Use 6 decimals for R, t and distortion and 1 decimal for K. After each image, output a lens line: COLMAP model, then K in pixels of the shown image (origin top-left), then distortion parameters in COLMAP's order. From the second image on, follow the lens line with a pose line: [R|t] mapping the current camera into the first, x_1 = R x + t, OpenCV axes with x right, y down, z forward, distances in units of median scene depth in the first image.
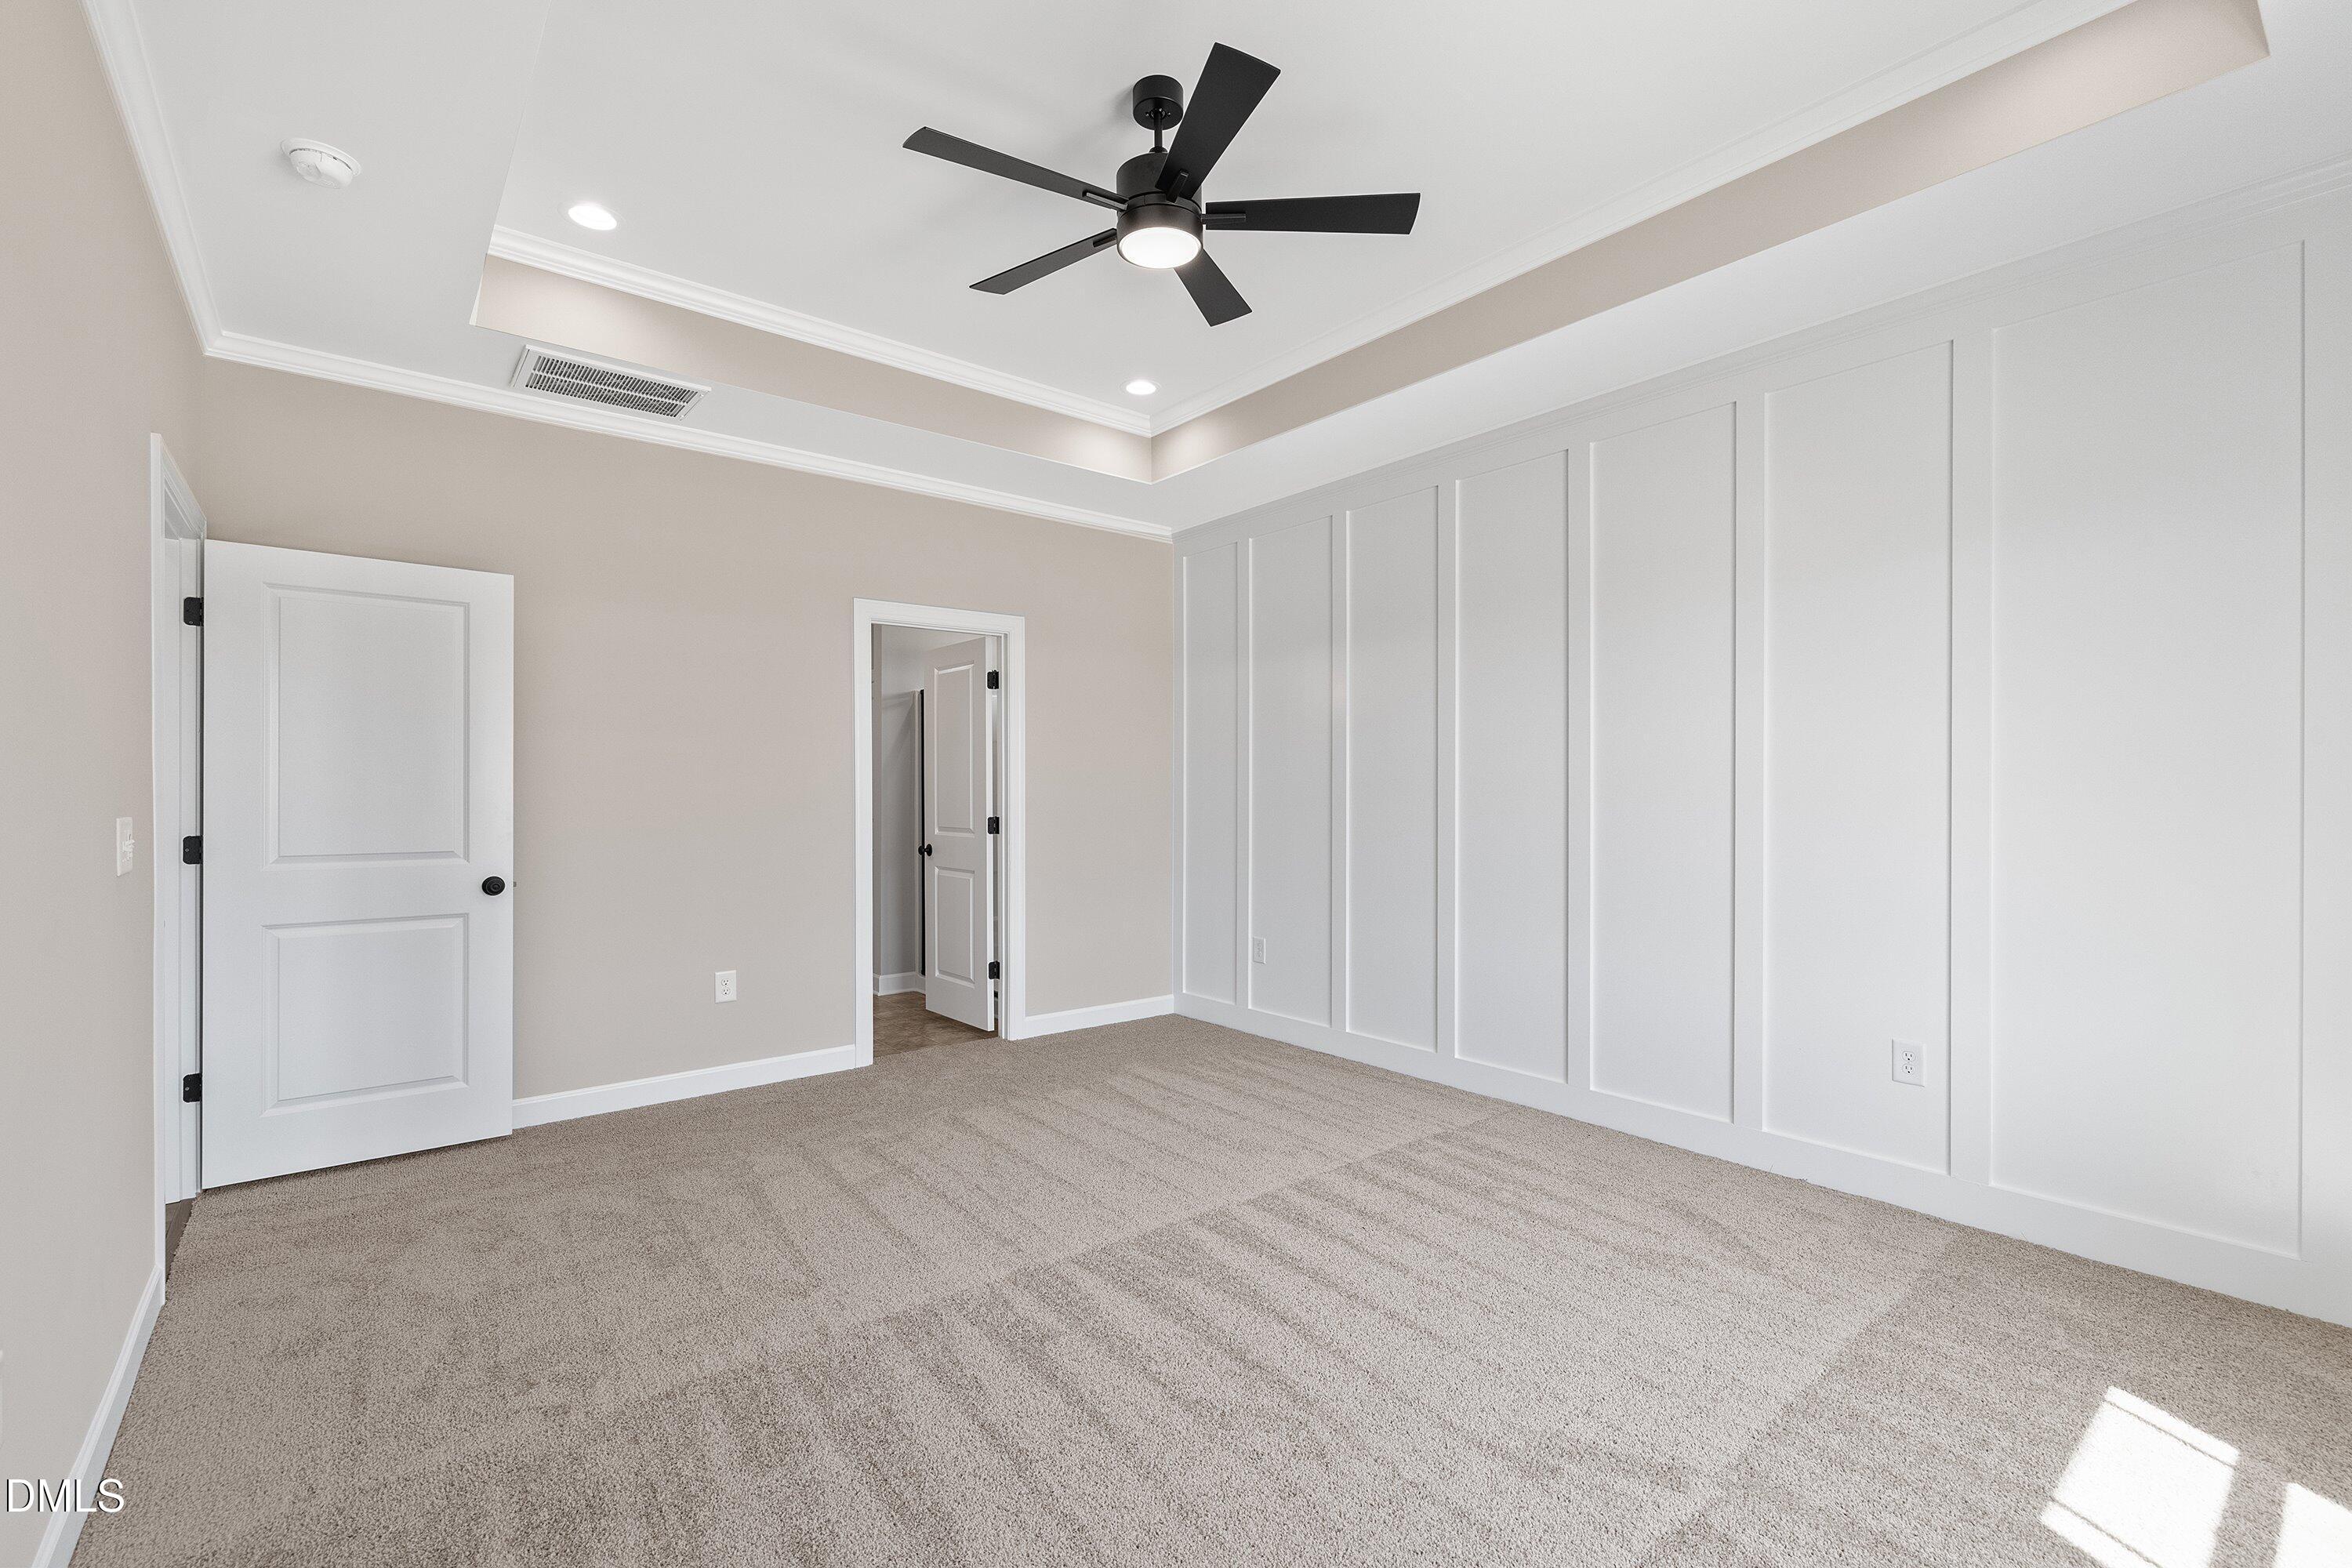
lens RADIAL K [[1021.4, 0, 1190.9], [0, 1021.4, 795.4], [0, 0, 1]] dist [0.002308, 0.000232]
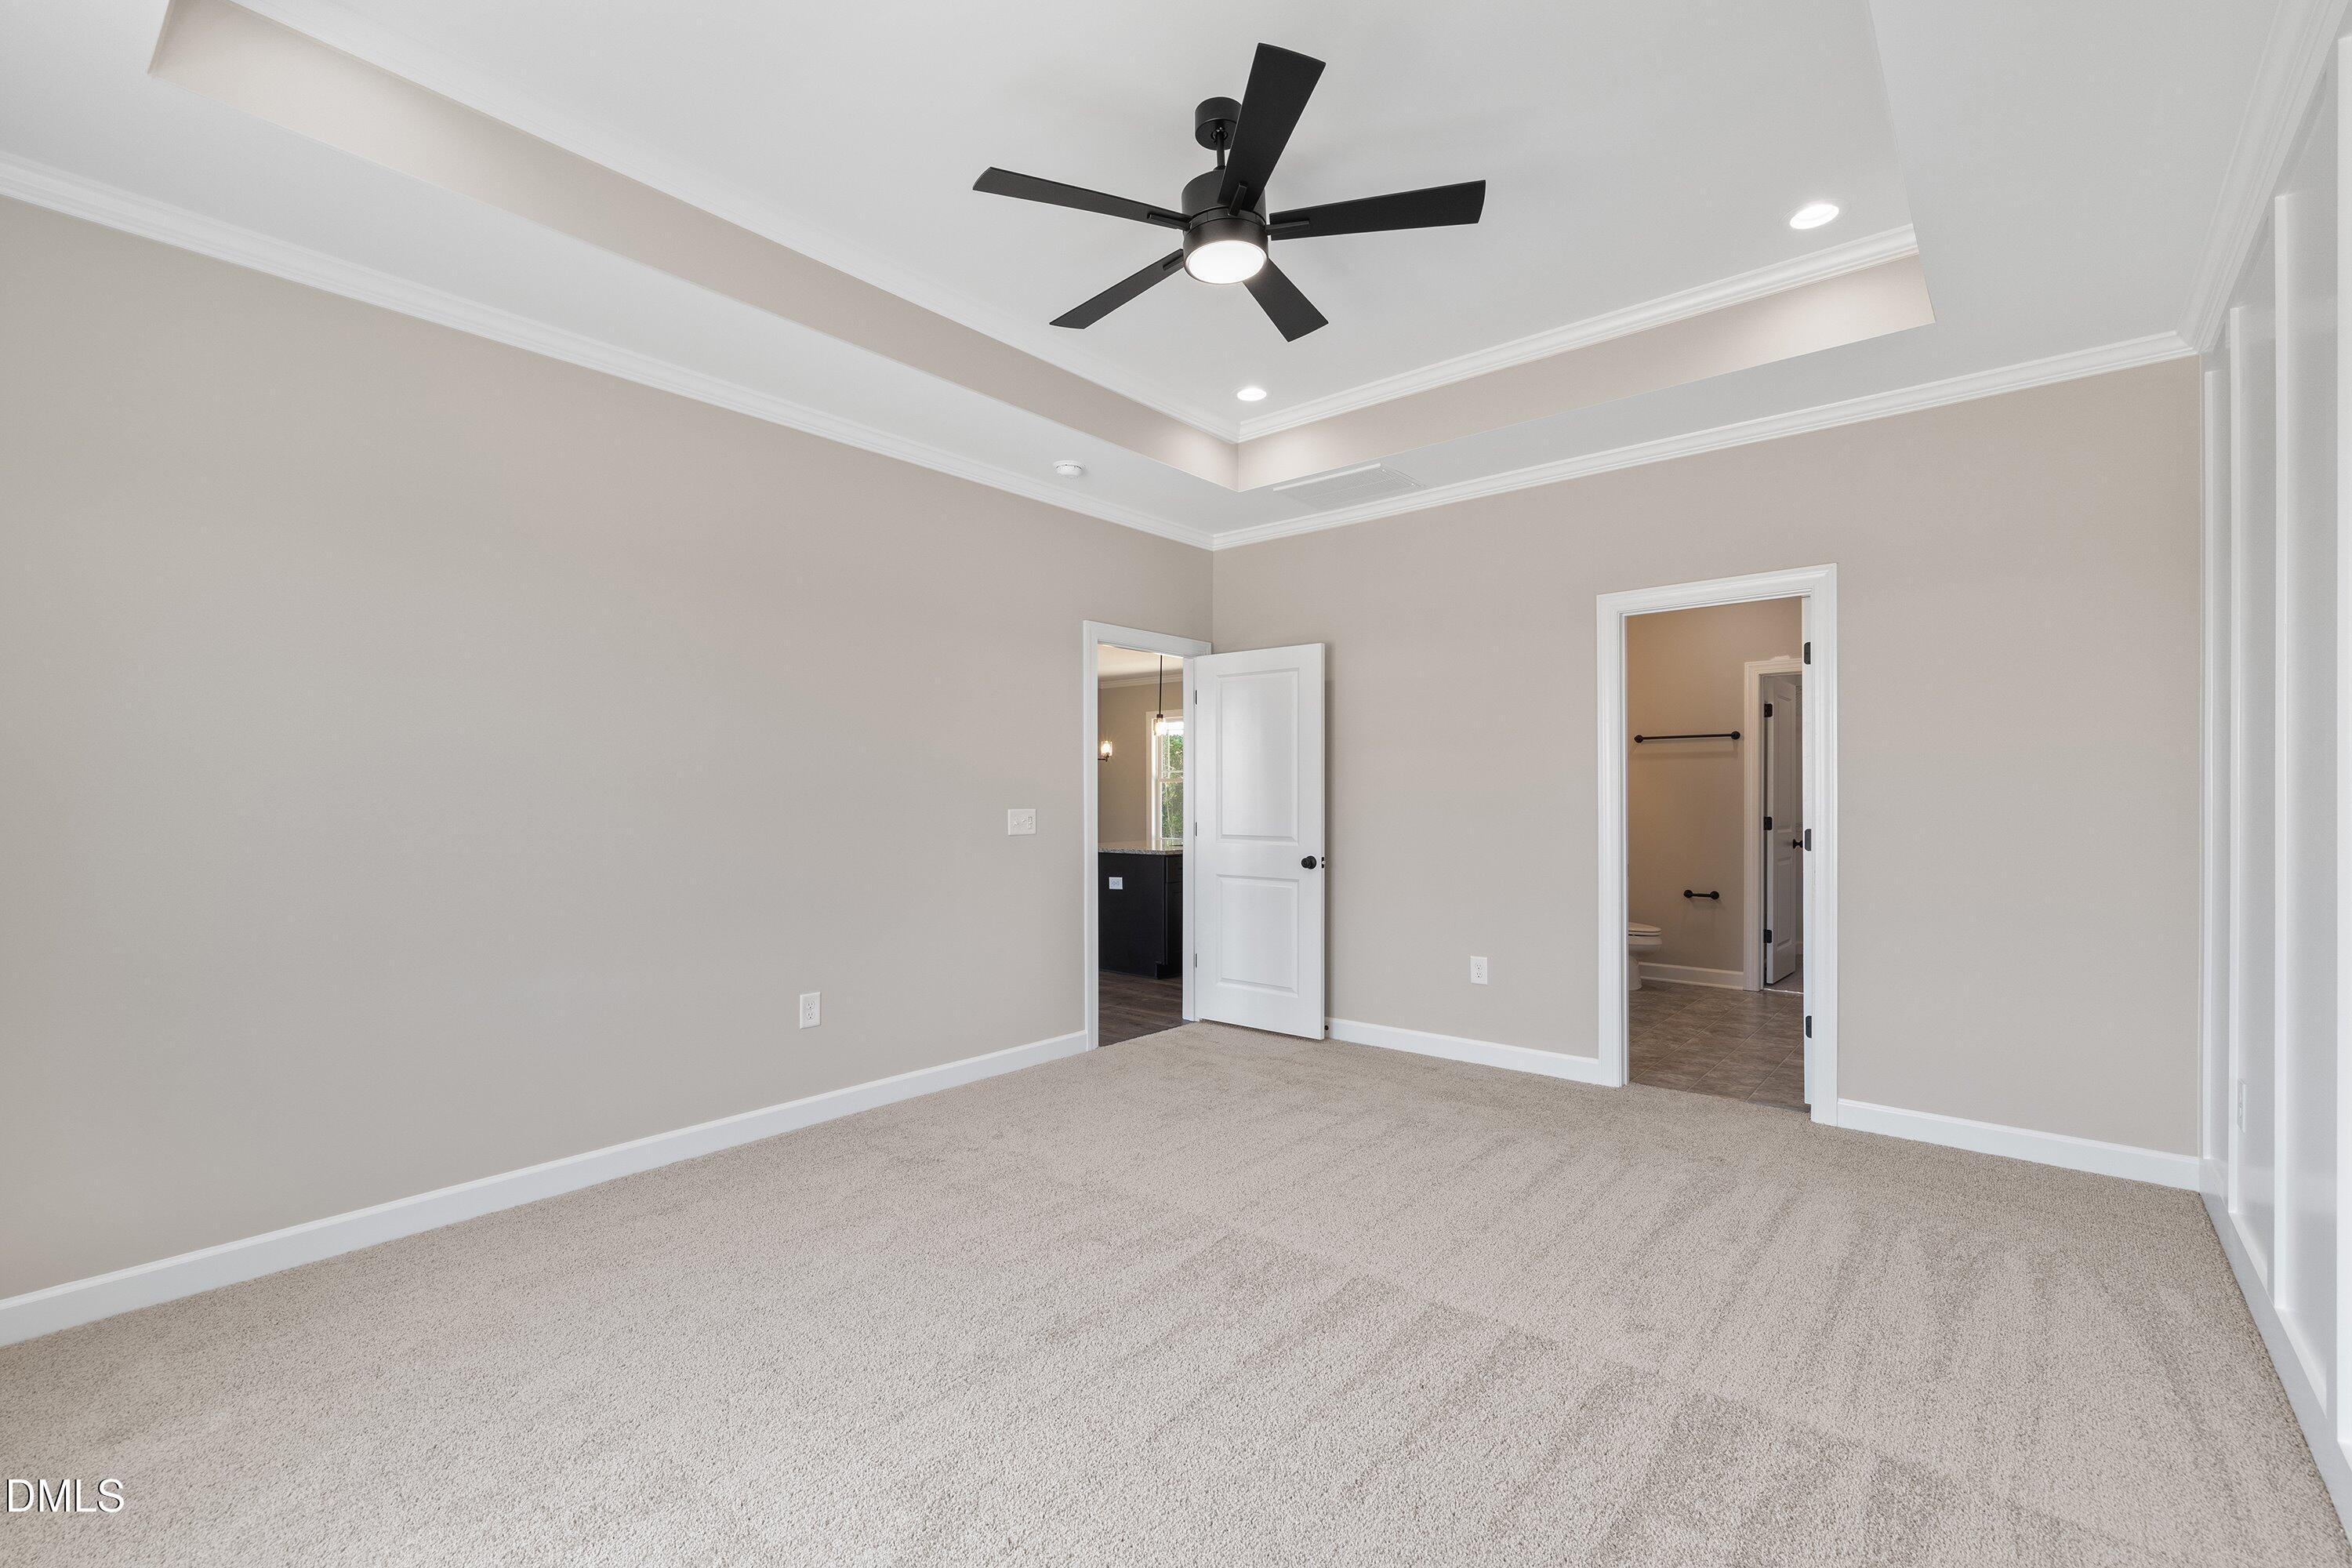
lens RADIAL K [[1021.4, 0, 1169.1], [0, 1021.4, 793.5], [0, 0, 1]] dist [0.002308, 0.000232]
pose [[0.170656, -0.005316, -0.985316, 0.693657], [-0.001804, 0.999982, -0.005708, -0.000238], [0.985329, 0.002751, 0.170643, 0.553644]]
